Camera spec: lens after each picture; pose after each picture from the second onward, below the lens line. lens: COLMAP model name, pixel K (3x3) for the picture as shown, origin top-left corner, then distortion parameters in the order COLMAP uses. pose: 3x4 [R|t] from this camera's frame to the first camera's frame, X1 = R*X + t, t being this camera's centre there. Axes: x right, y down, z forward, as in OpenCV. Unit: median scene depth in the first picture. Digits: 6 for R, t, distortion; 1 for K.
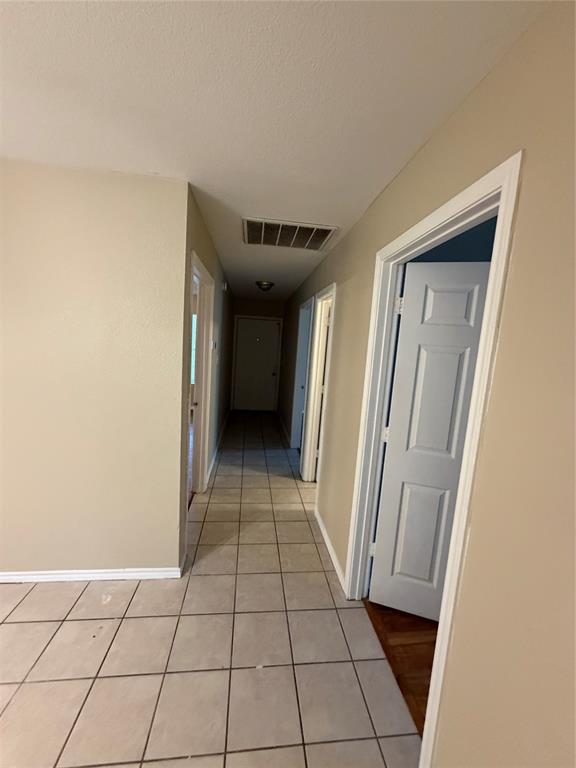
lens RADIAL K [[309.0, 0, 288.5], [0, 309.0, 382.6], [0, 0, 1]] dist [-0.000514, 0.000122]
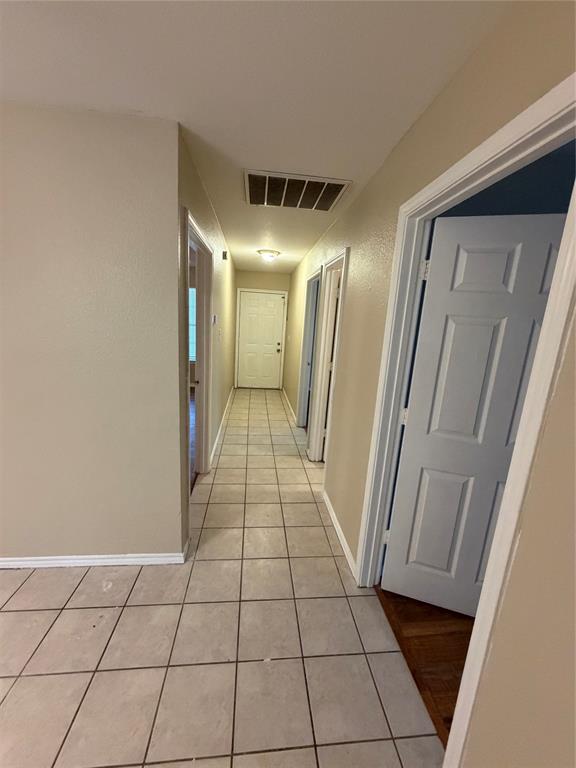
lens RADIAL K [[309.0, 0, 288.3], [0, 309.0, 385.4], [0, 0, 1]] dist [-0.000514, 0.000122]
pose [[0.999900, -0.000759, -0.014148, -0.012377], [0.001960, 0.996377, 0.085020, -0.000618], [0.014032, -0.085039, 0.996279, 0.103104]]
